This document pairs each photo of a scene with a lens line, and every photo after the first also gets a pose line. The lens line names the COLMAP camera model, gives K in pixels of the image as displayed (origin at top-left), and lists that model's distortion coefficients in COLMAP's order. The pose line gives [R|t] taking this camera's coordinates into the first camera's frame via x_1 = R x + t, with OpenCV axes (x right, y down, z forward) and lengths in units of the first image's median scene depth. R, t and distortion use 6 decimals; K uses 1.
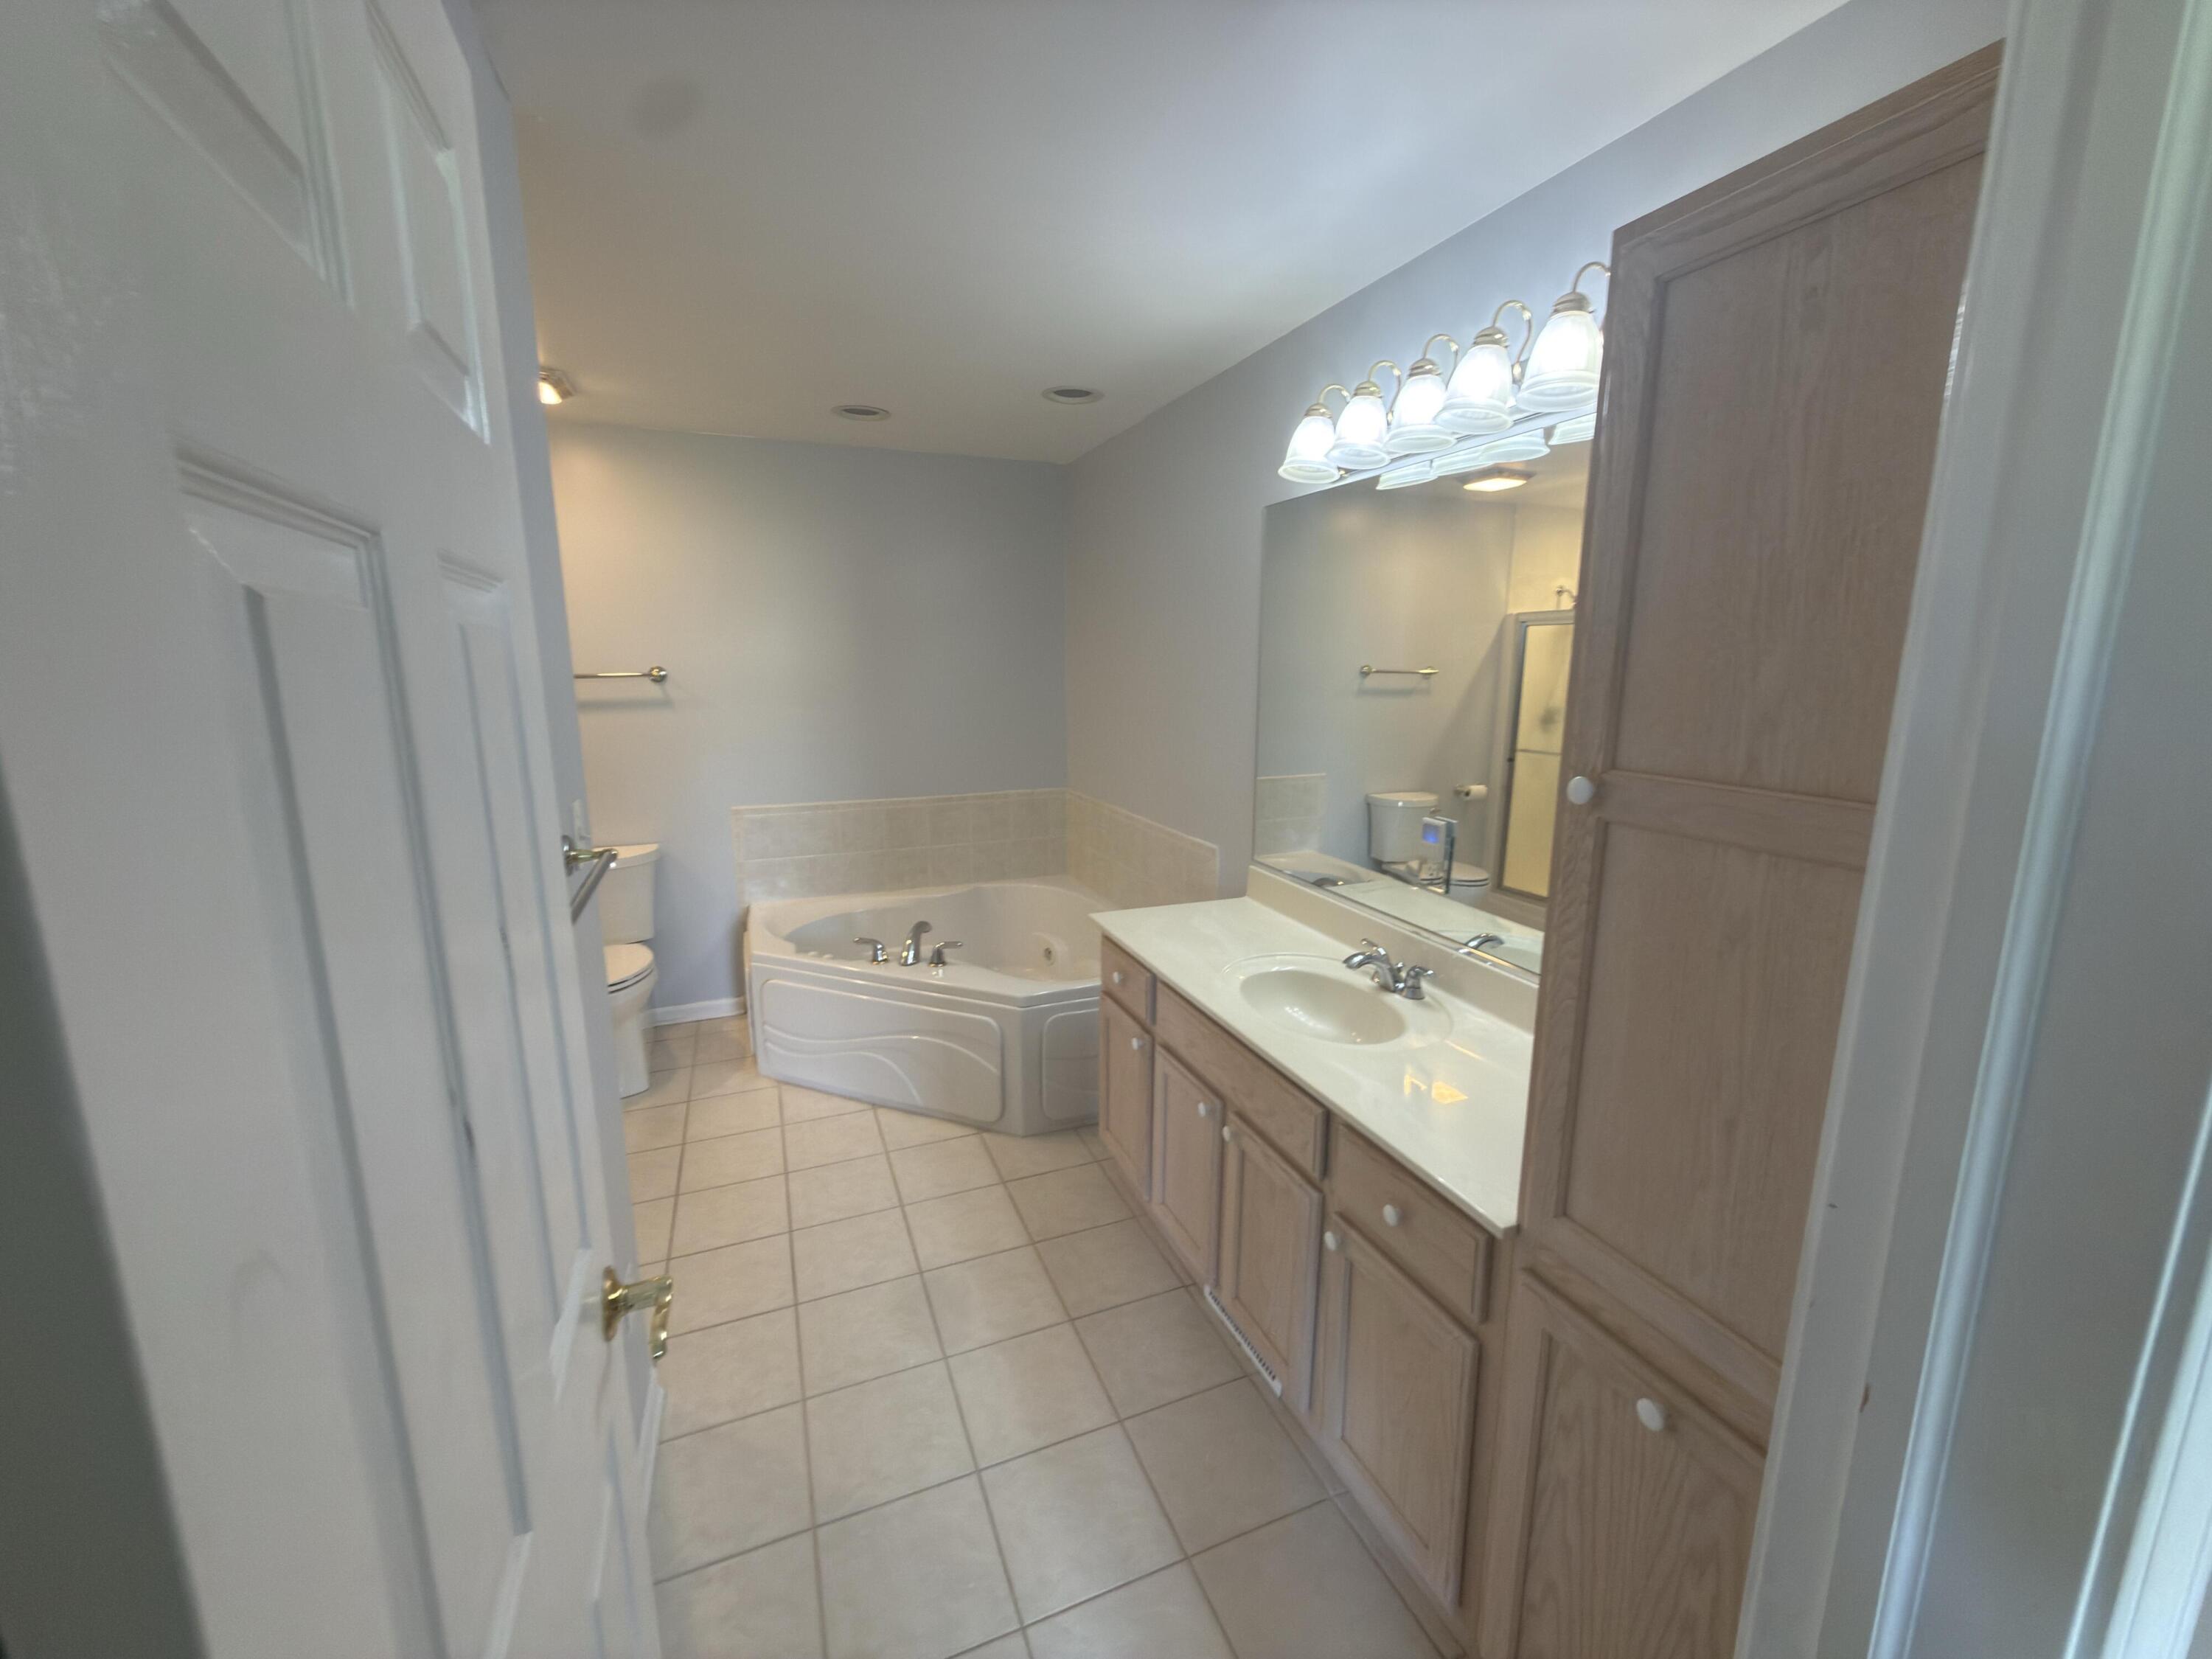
lens RADIAL K [[880.4, 0, 1107.3], [0, 880.4, 832.4], [0, 0, 1]] dist [-0.001702, -0.000027]
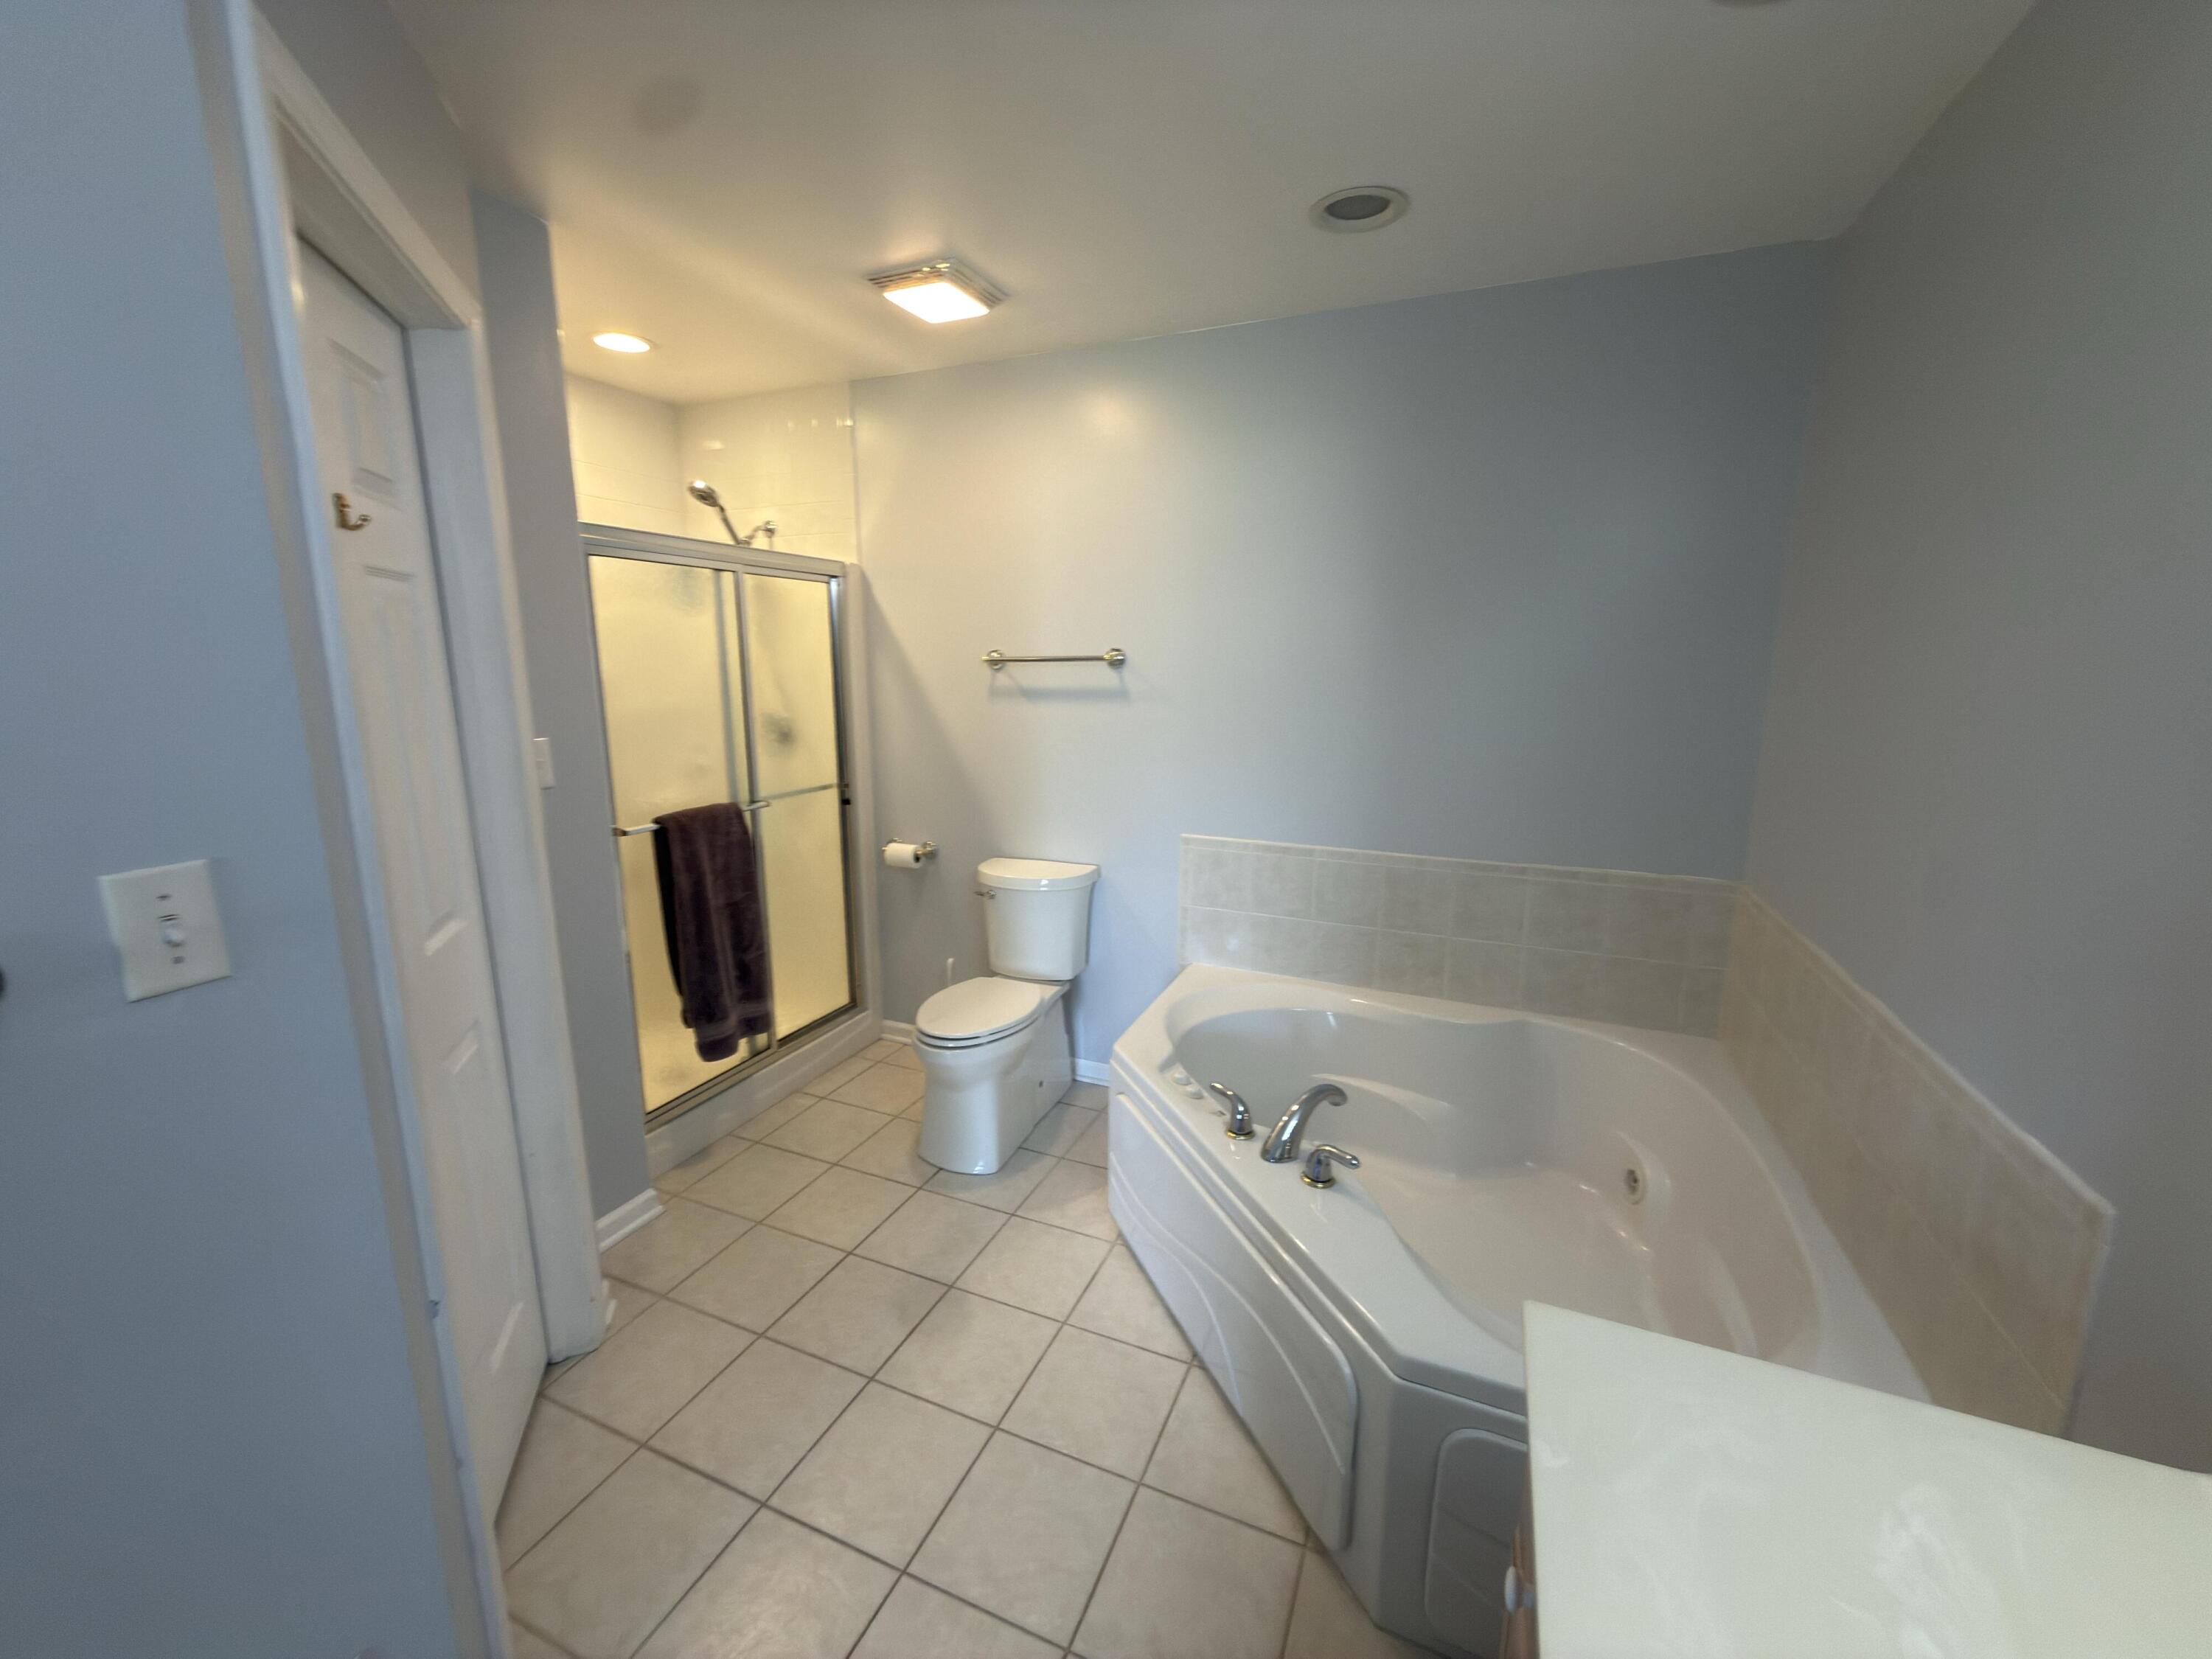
lens RADIAL K [[880.4, 0, 1107.3], [0, 880.4, 832.4], [0, 0, 1]] dist [-0.001702, -0.000027]
pose [[0.702966, 0.142171, -0.696869, 0.060854], [-0.141295, 0.988203, 0.059075, -0.070588], [0.697047, 0.056936, 0.714761, 0.440162]]
